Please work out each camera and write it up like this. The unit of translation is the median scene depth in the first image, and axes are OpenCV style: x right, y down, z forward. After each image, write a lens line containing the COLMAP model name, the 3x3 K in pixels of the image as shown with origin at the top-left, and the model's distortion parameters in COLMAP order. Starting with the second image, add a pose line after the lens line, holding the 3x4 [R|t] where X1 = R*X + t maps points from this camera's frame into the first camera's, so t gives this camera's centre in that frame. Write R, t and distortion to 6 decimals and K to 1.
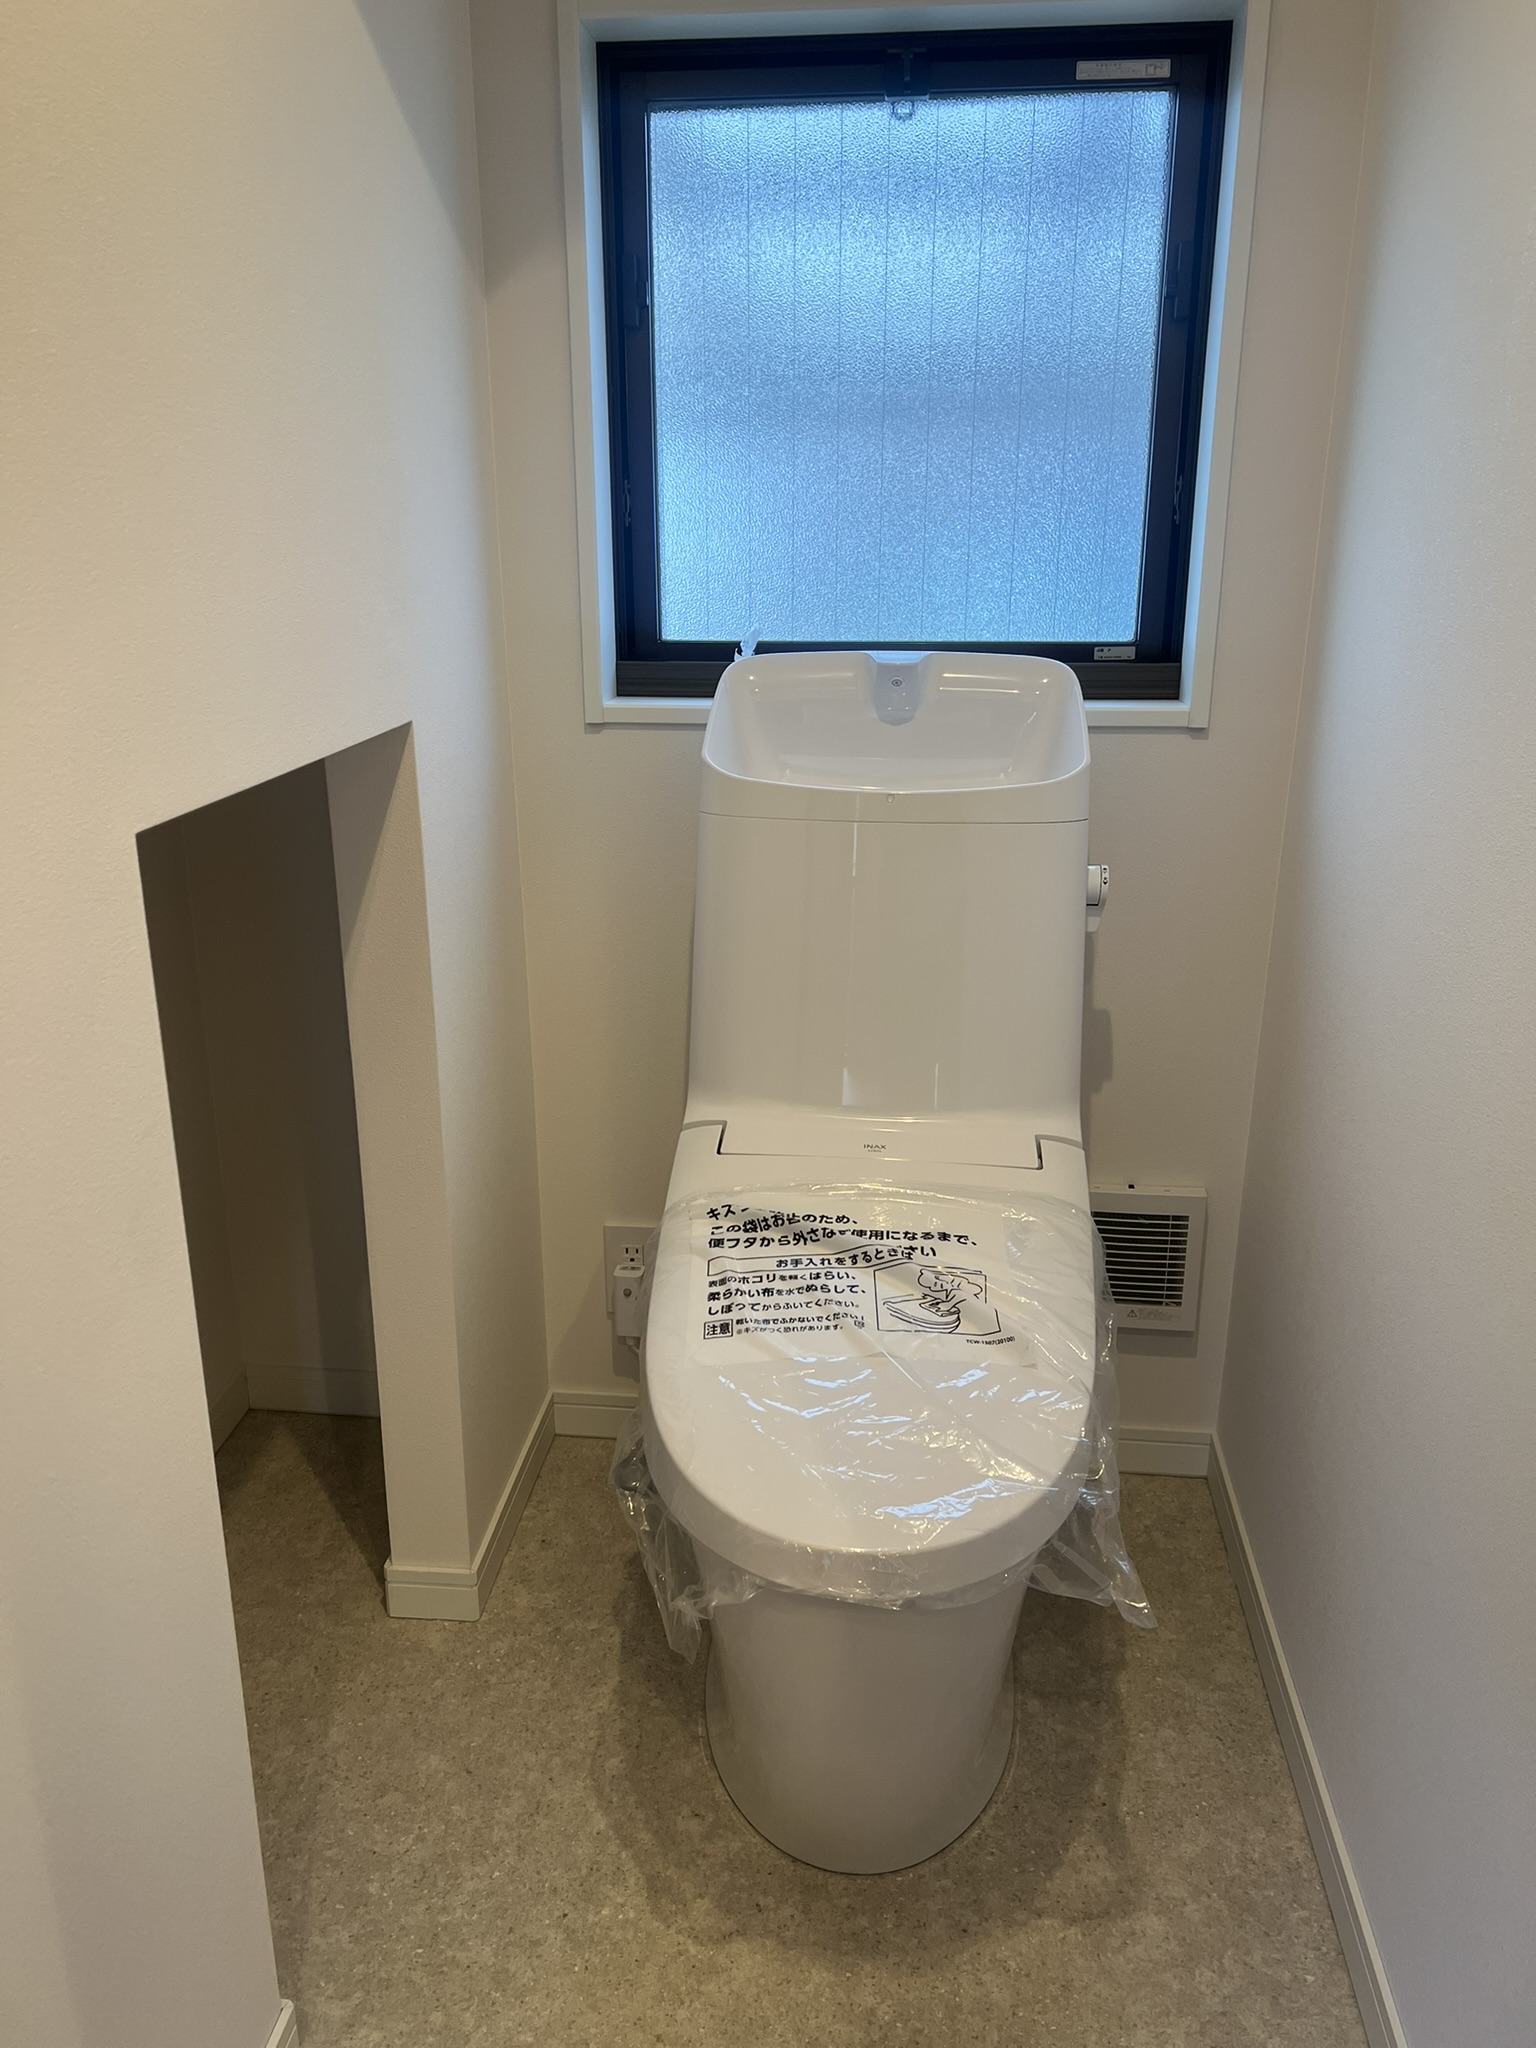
lens RADIAL K [[1564.3, 0, 761.8], [0, 1564.3, 1014.3], [0, 0, 1]] dist [0.003769, -0.001014]
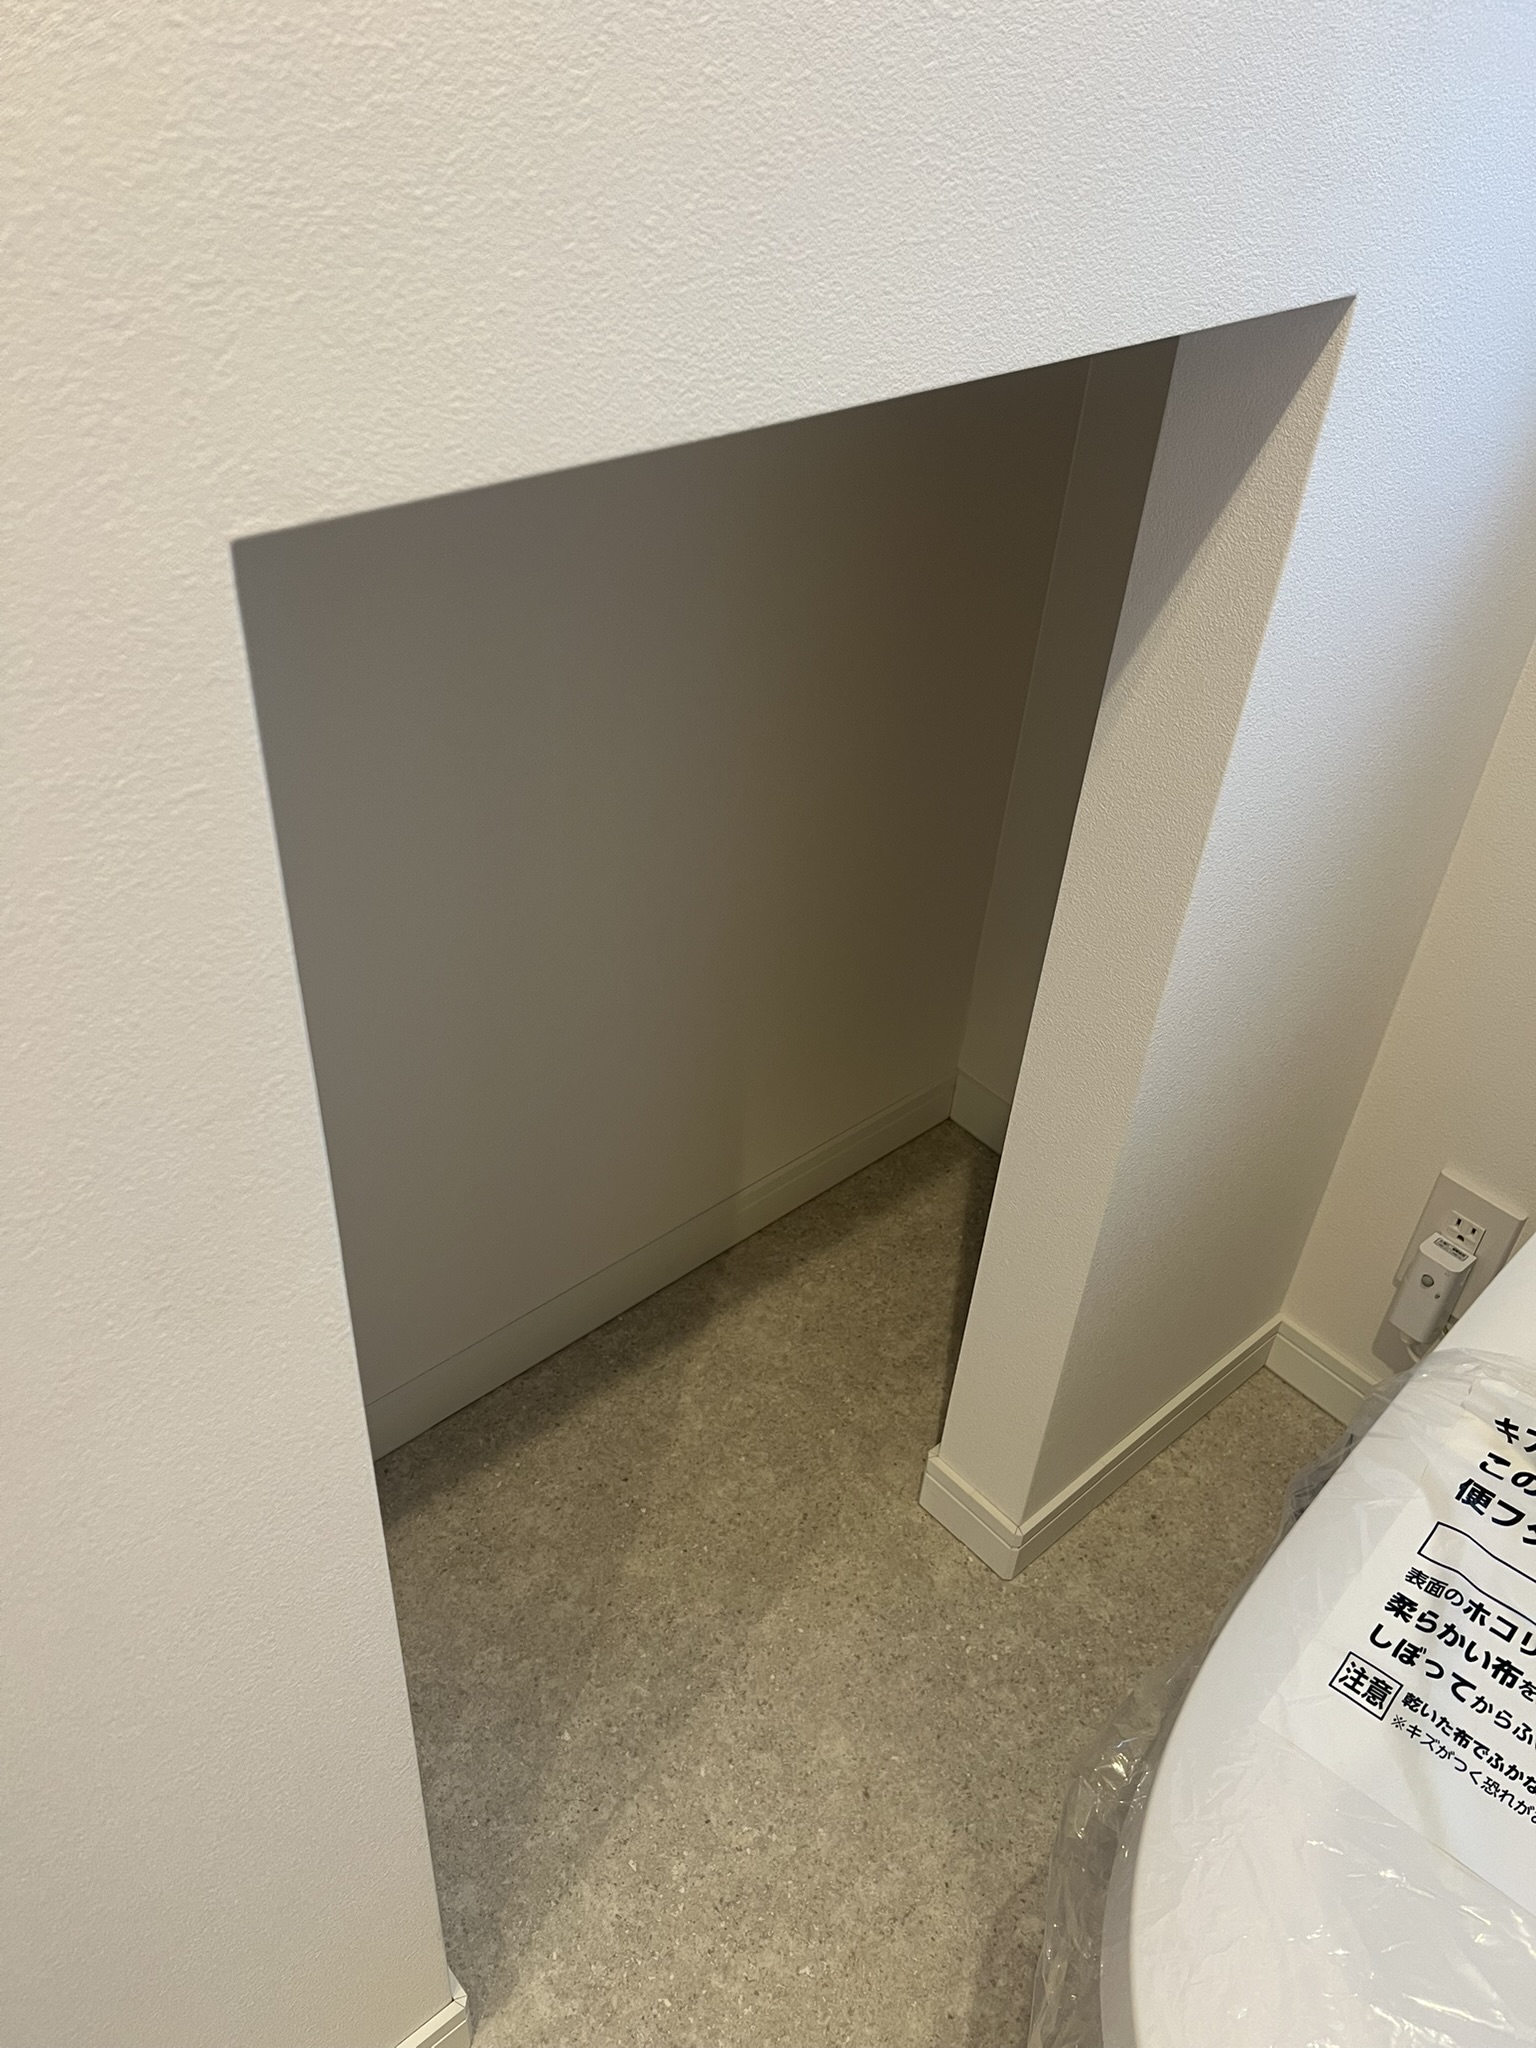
lens RADIAL K [[1564.3, 0, 758.3], [0, 1564.3, 1016.8], [0, 0, 1]] dist [0.003769, -0.001014]
pose [[0.730322, 0.449884, -0.514037, -0.006910], [-0.261267, 0.879250, 0.398320, -0.132454], [0.631165, -0.156601, 0.759675, 0.465554]]
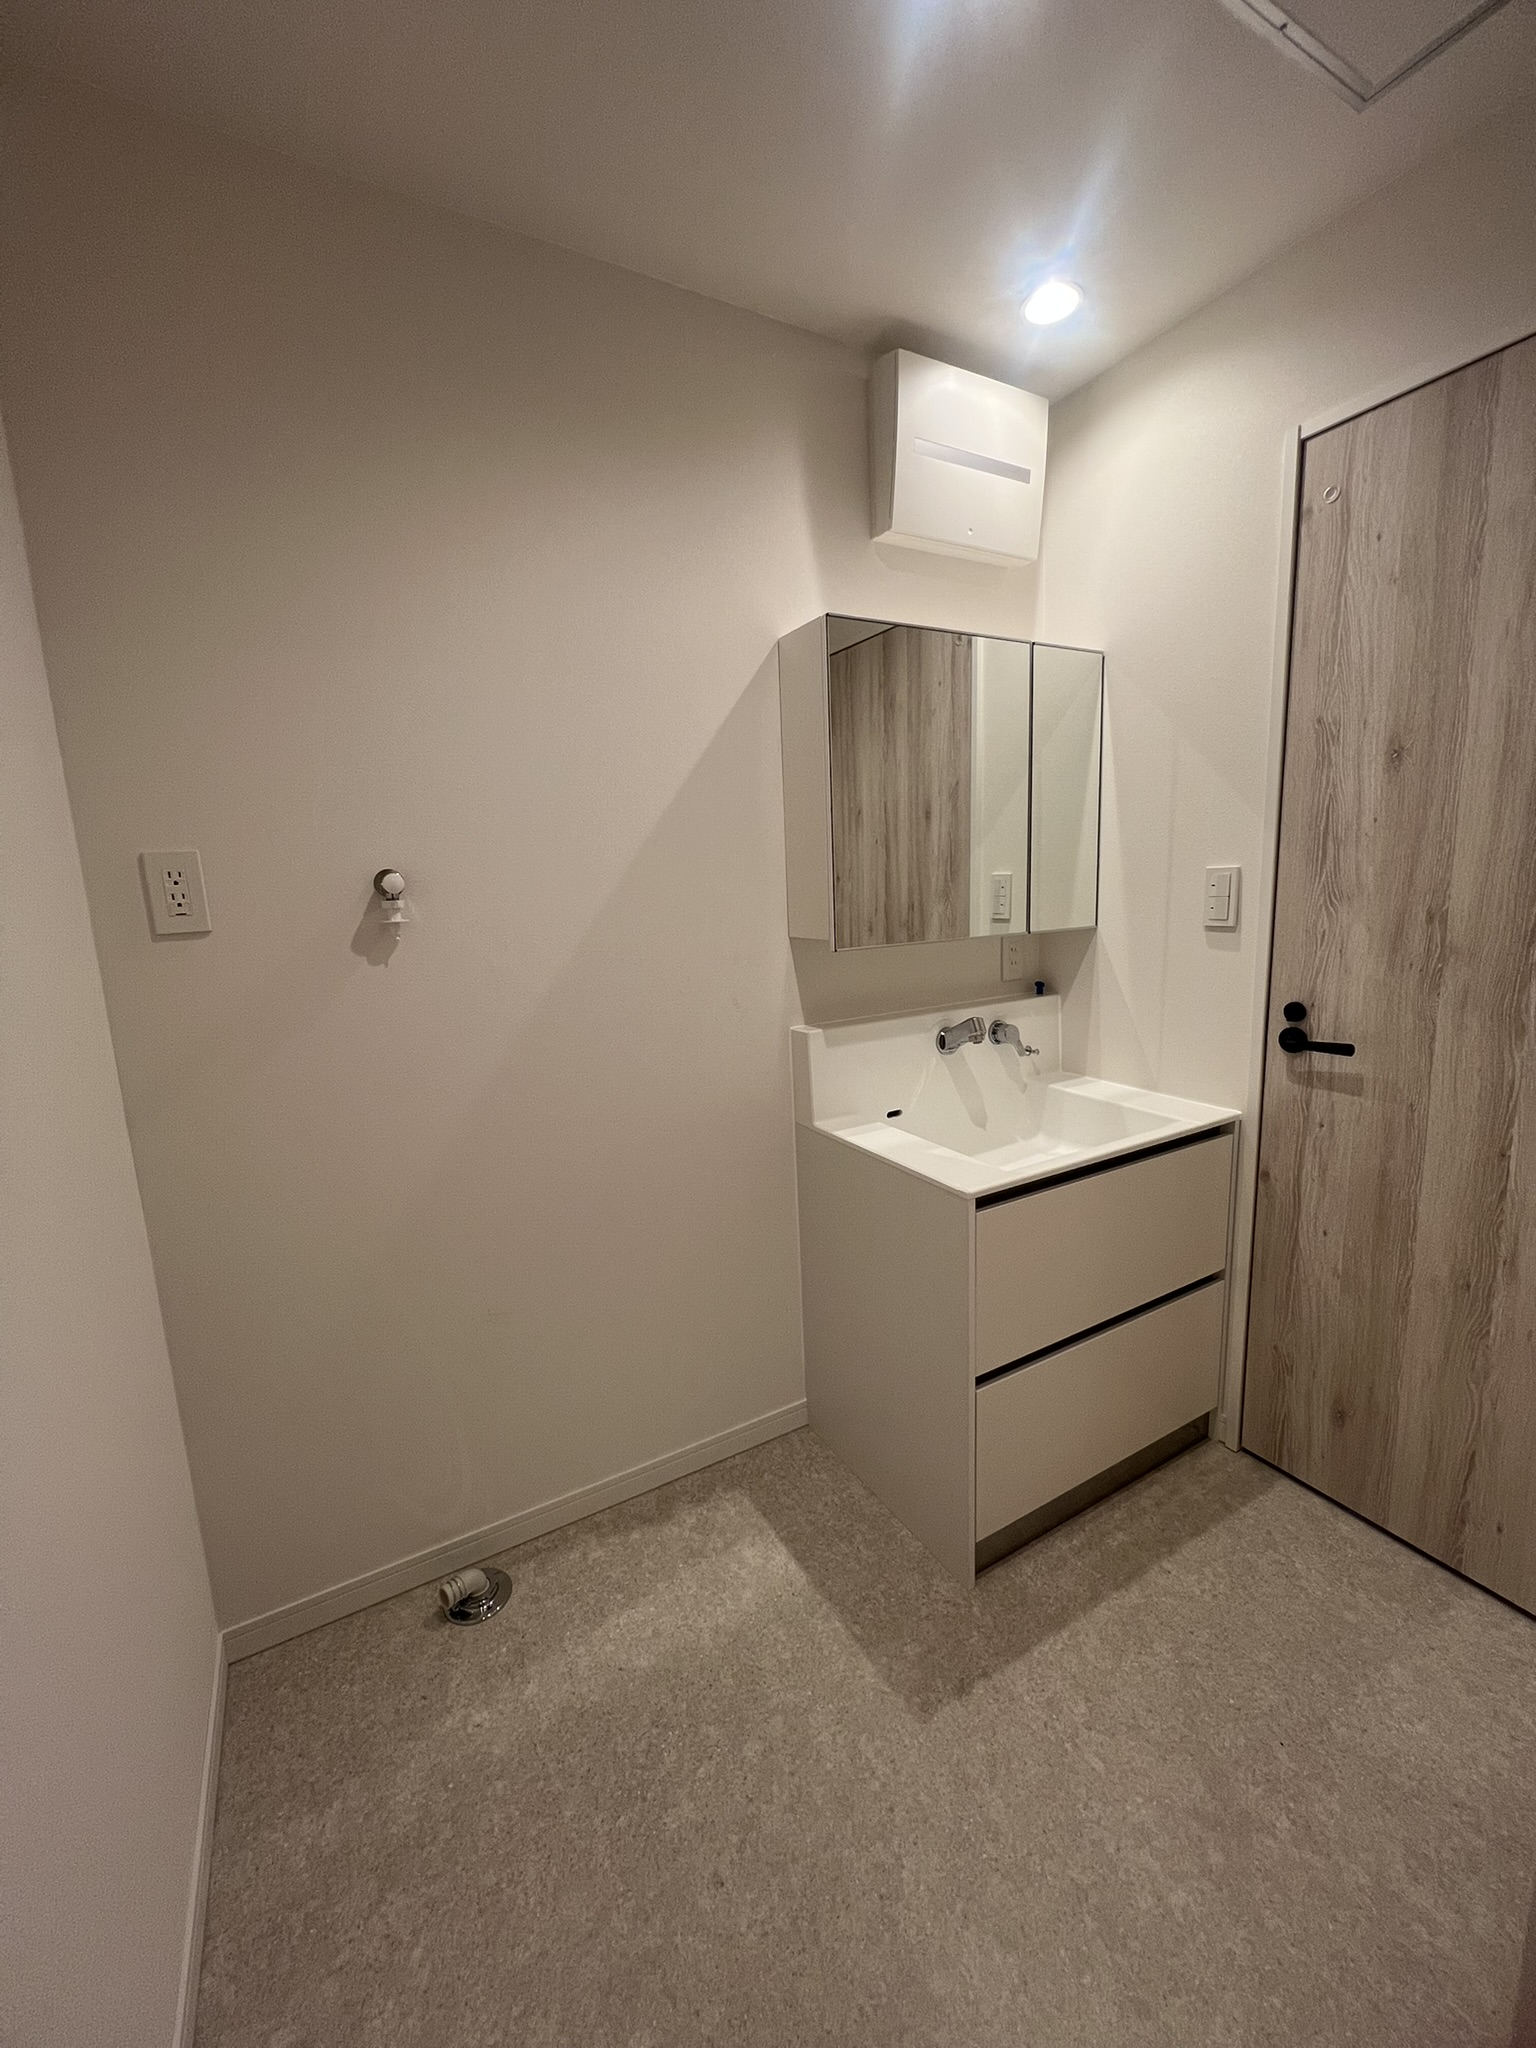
lens RADIAL K [[816.3, 0, 753.7], [0, 816.3, 1020.5], [0, 0, 1]] dist [0.000534, 0.000062]
pose [[-0.818341, 0.130493, -0.559723, 0.108370], [-0.136946, 0.901559, 0.410410, -0.570515], [0.558179, 0.412507, -0.719913, 1.470892]]
